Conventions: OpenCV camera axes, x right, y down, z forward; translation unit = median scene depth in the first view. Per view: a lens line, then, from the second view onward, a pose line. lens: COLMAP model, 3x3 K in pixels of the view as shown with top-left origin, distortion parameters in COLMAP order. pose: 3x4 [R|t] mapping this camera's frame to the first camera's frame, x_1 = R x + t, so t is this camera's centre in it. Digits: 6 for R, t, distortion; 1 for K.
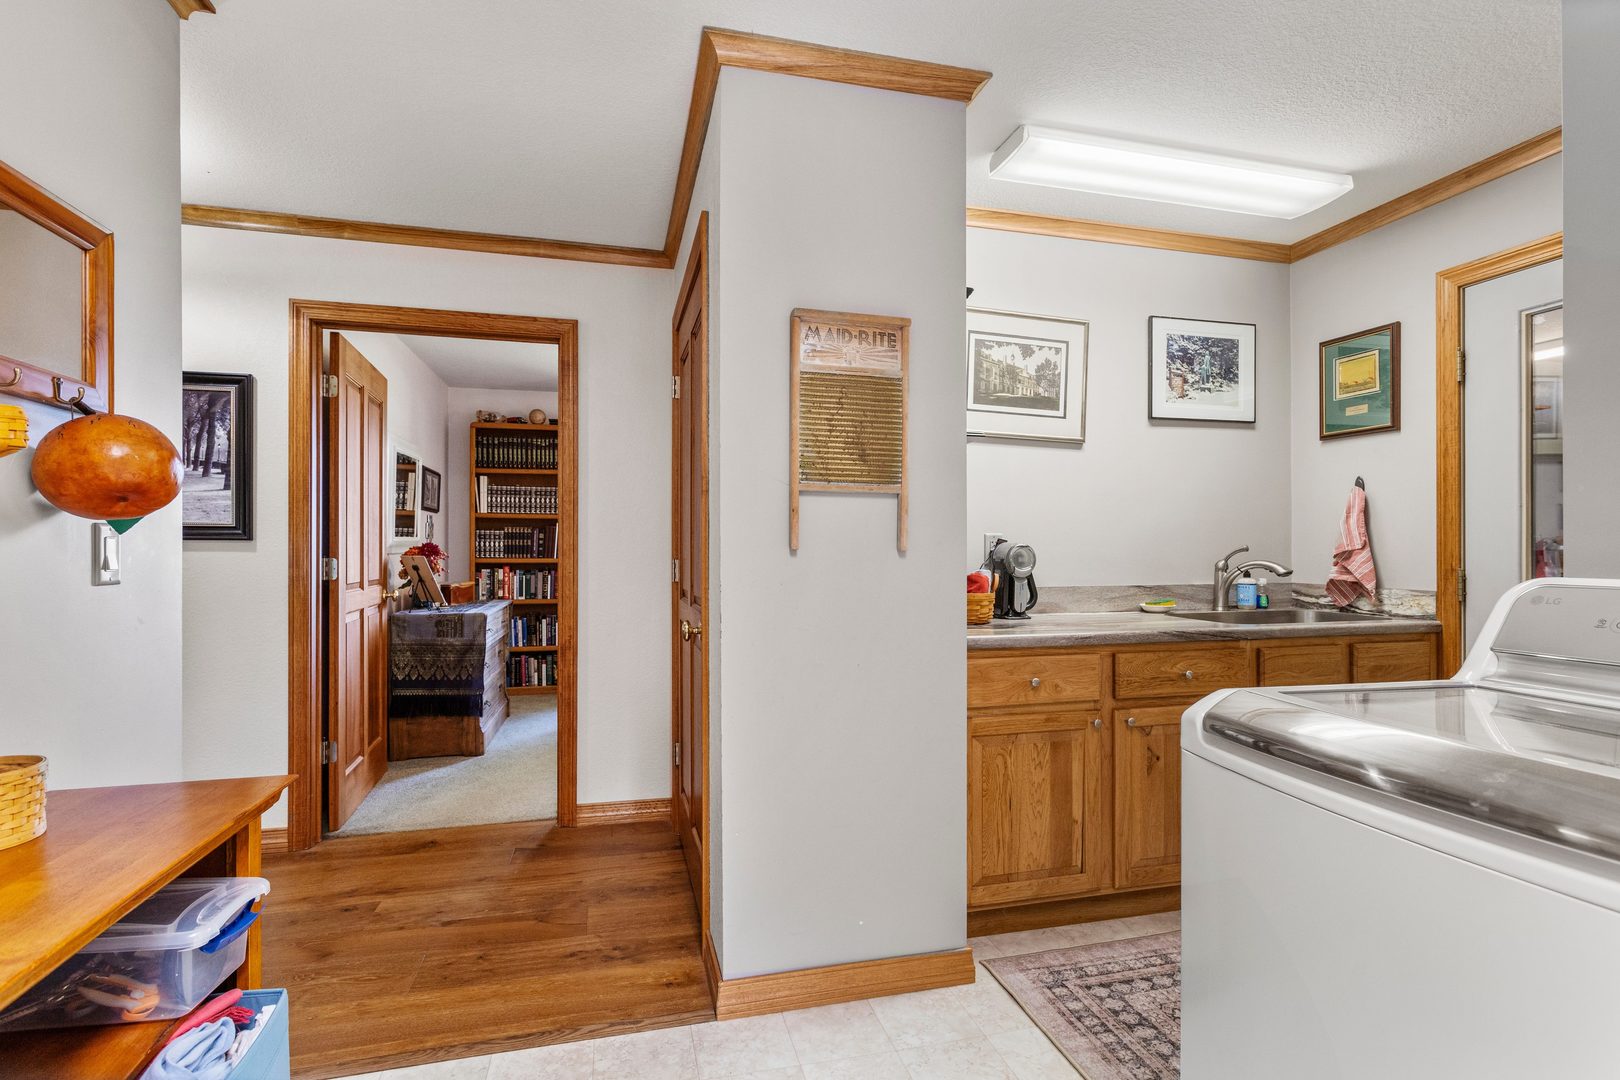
lens RADIAL K [[774.4, 0, 810.2], [0, 774.4, 545.2], [0, 0, 1]] dist [-0.002090, 0.000554]
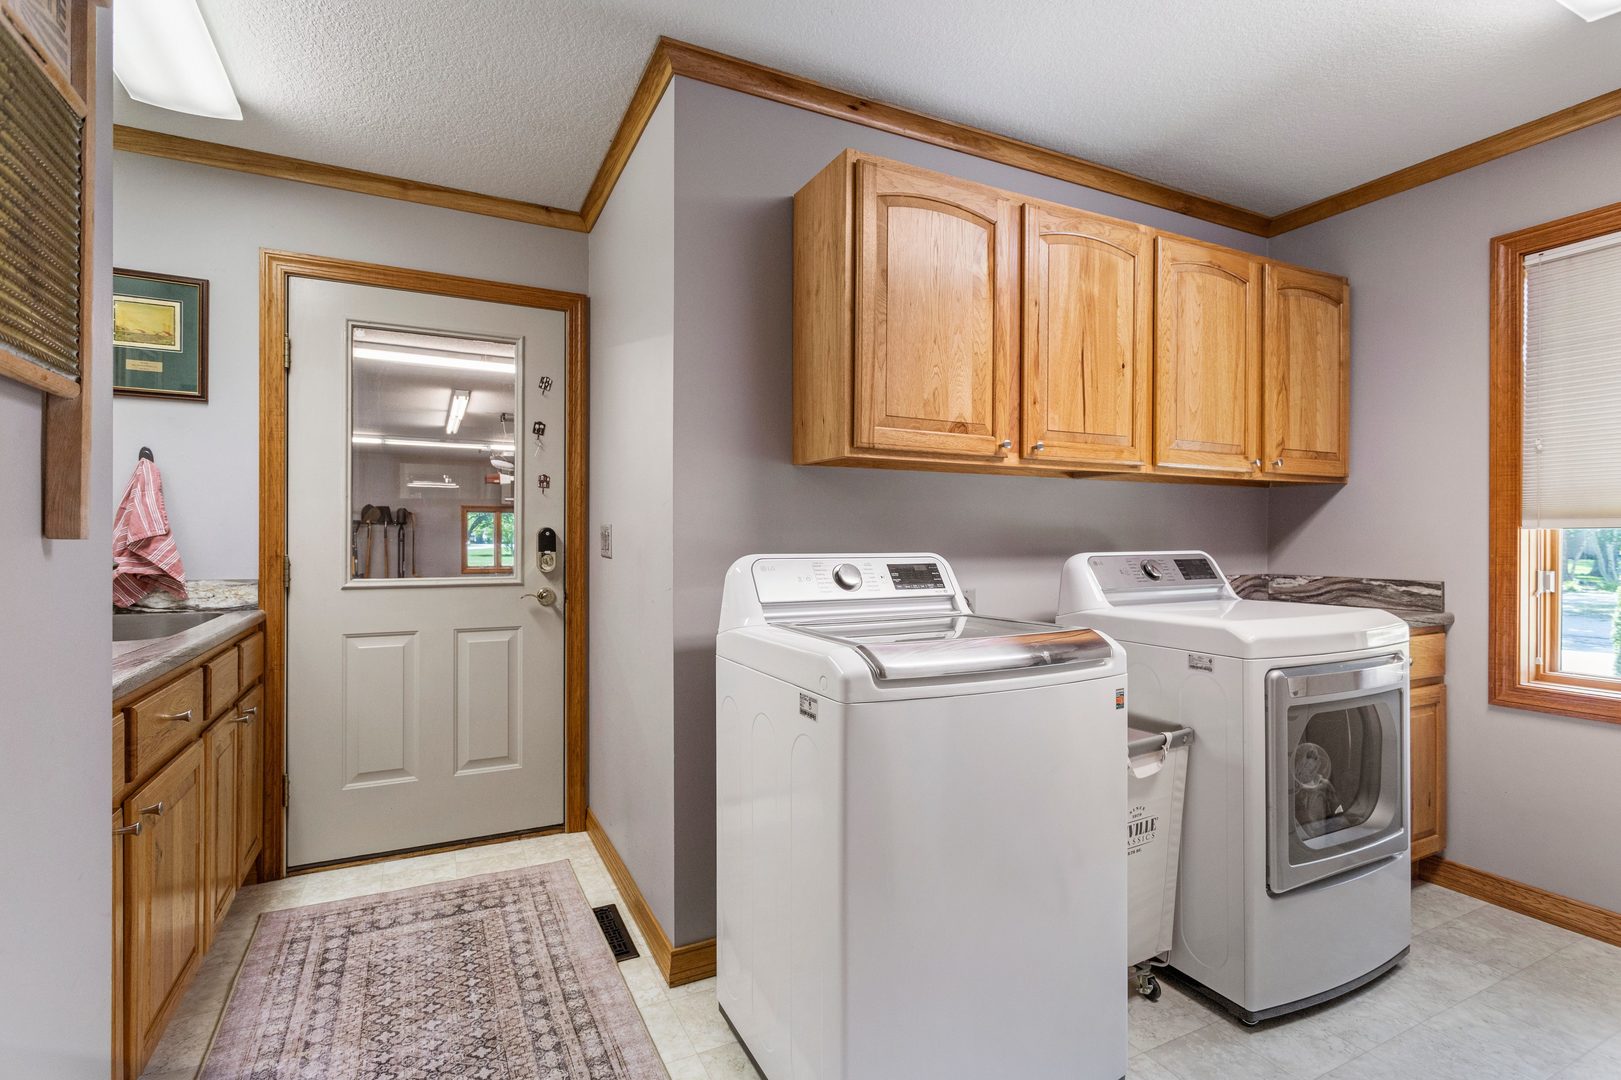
lens RADIAL K [[774.9, 0, 810.0], [0, 774.9, 539.2], [0, 0, 1]] dist [-0.002090, 0.000554]
pose [[-0.217080, -0.001650, 0.976152, -0.260670], [-0.005217, 0.999986, 0.000530, 0.005600], [-0.976140, -0.004978, -0.217085, 0.510896]]
